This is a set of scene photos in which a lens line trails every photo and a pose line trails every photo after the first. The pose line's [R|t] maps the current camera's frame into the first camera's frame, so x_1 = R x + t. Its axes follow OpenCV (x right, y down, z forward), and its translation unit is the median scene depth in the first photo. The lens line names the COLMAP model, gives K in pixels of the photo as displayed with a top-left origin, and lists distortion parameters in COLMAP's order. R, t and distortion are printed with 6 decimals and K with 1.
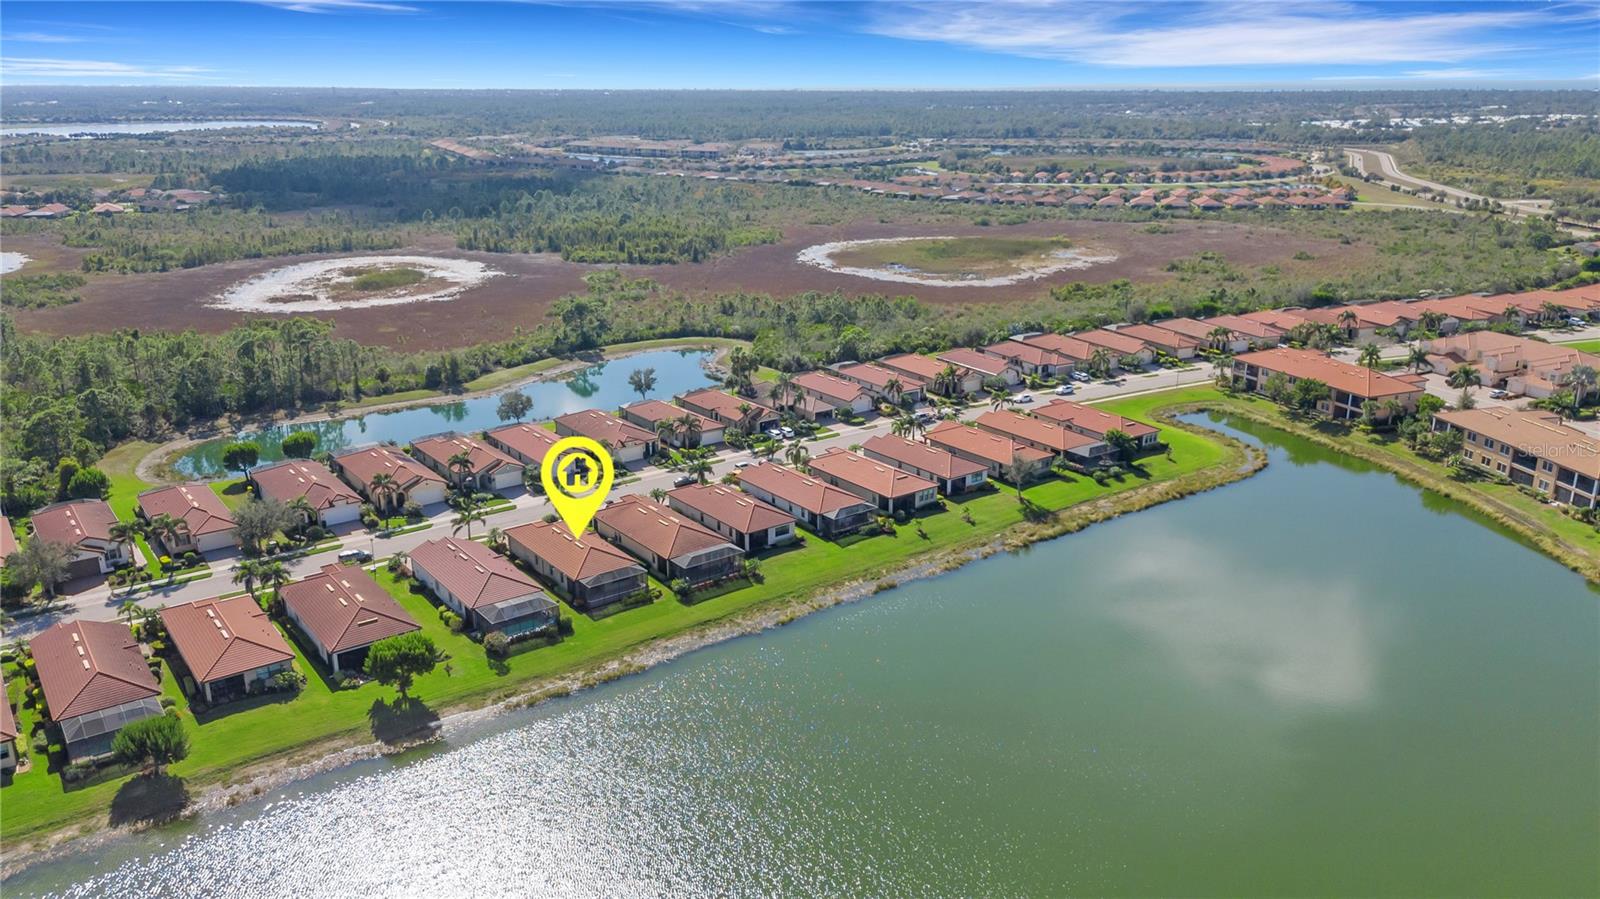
lens RADIAL K [[1176.8, 0, 796.9], [0, 1176.8, 458.6], [0, 0, 1]] dist [0.078105, -0.085312]
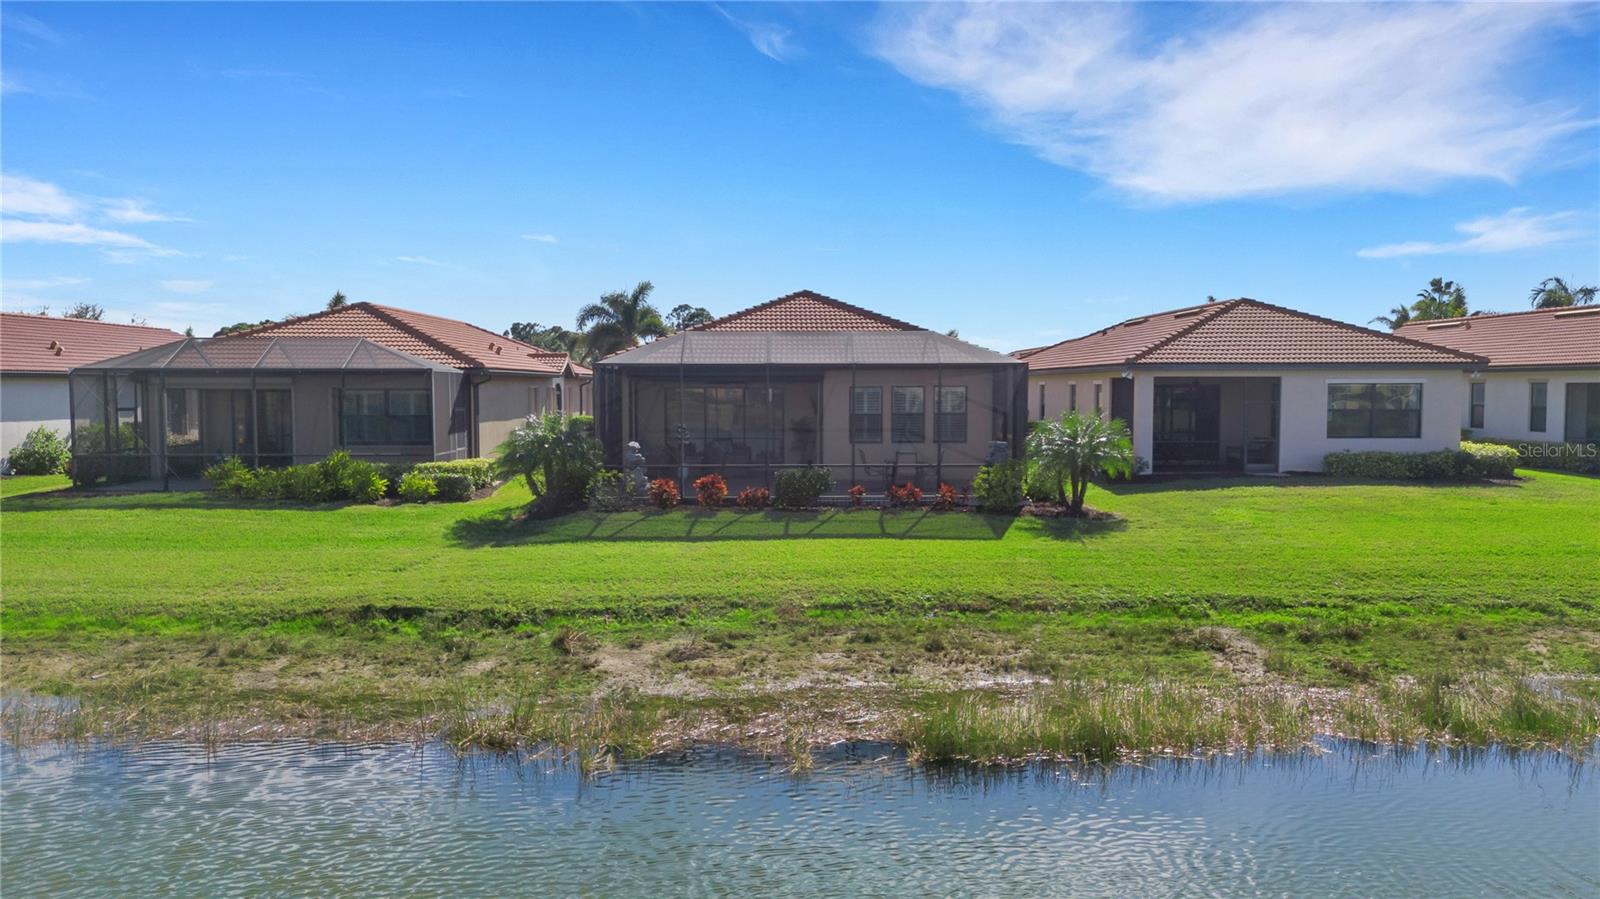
lens RADIAL K [[1184.7, 0, 800.0], [0, 1184.7, 449.5], [0, 0, 1]] dist [0.106643, -0.145823]
pose [[0.809586, 0.036724, -0.585851, 0.028184], [-0.182842, 0.964166, -0.192230, 0.131977], [0.557798, 0.262745, 0.787290, 0.883165]]
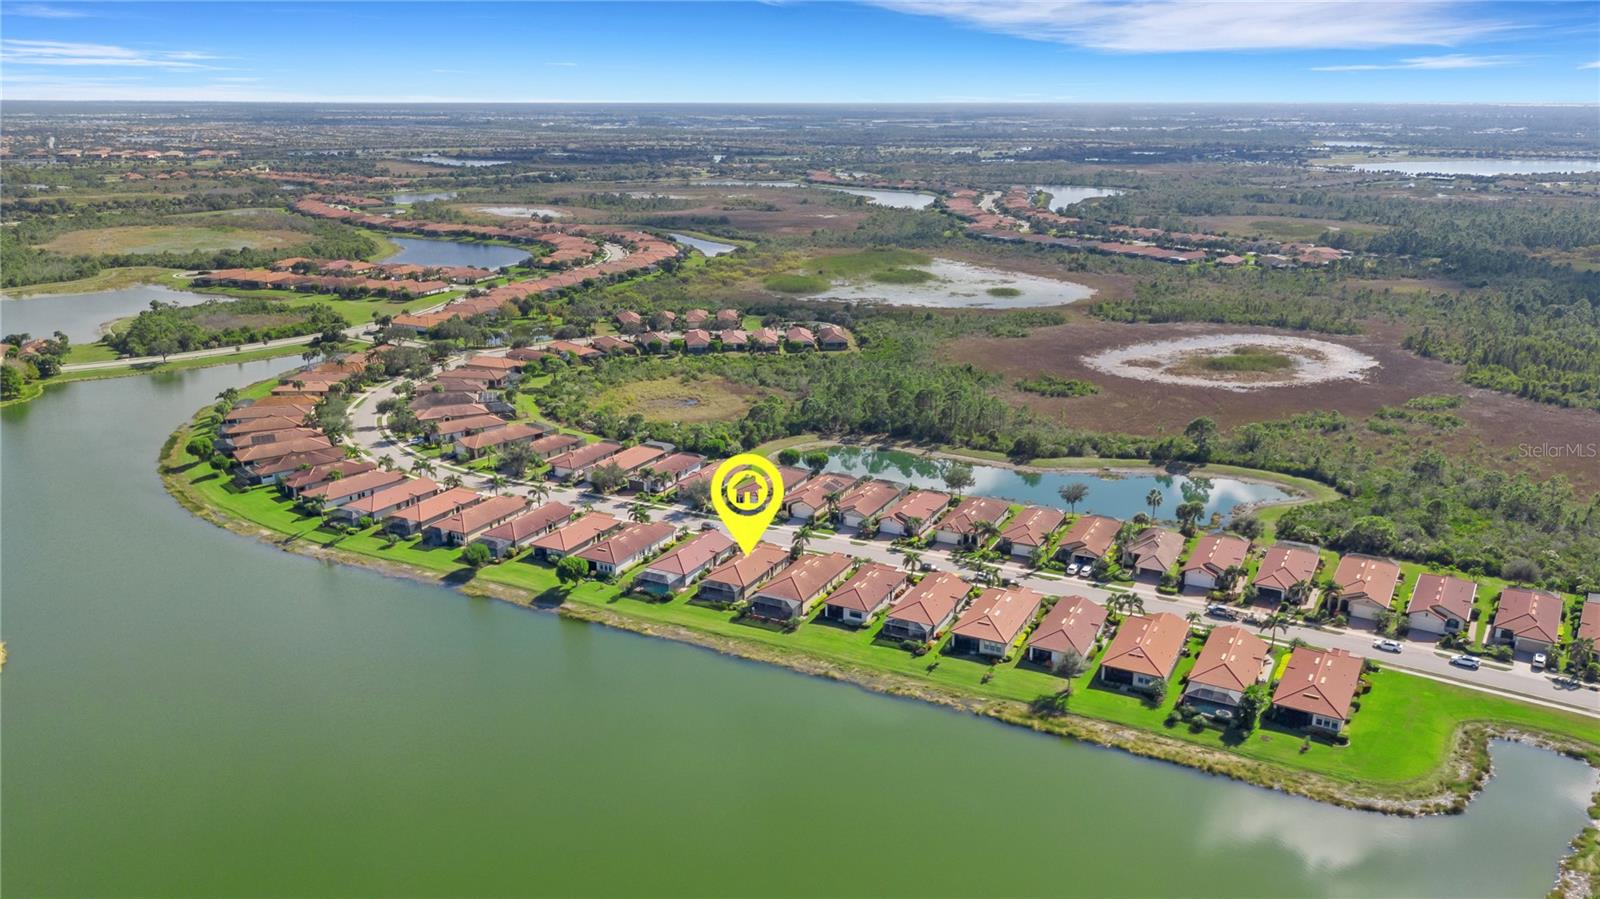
lens RADIAL K [[1176.8, 0, 796.9], [0, 1176.8, 458.6], [0, 0, 1]] dist [0.078105, -0.085312]
pose [[0.437146, 0.264478, -0.859625, 1.134446], [-0.271486, 0.950005, 0.154226, -0.313548], [0.857437, 0.165957, 0.487093, 0.312728]]
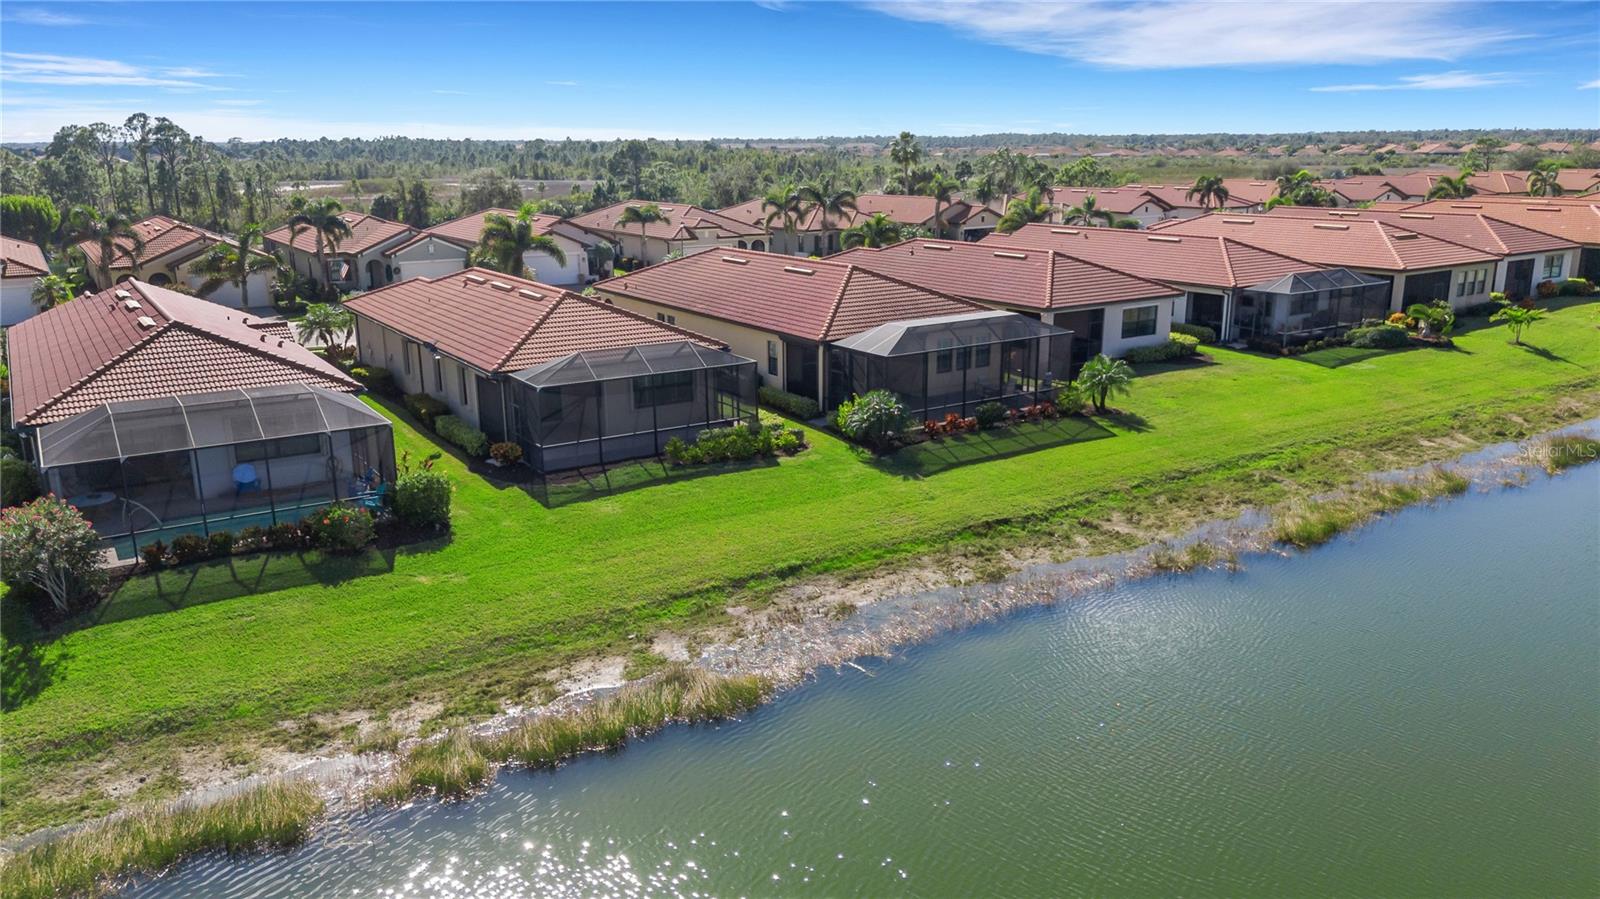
lens RADIAL K [[1176.8, 0, 796.9], [0, 1176.8, 458.6], [0, 0, 1]] dist [0.078105, -0.085312]
pose [[0.997598, 0.012259, -0.068181, -0.096831], [-0.015468, 0.998787, -0.046745, 0.130855], [0.067525, 0.047688, 0.996577, 0.715007]]
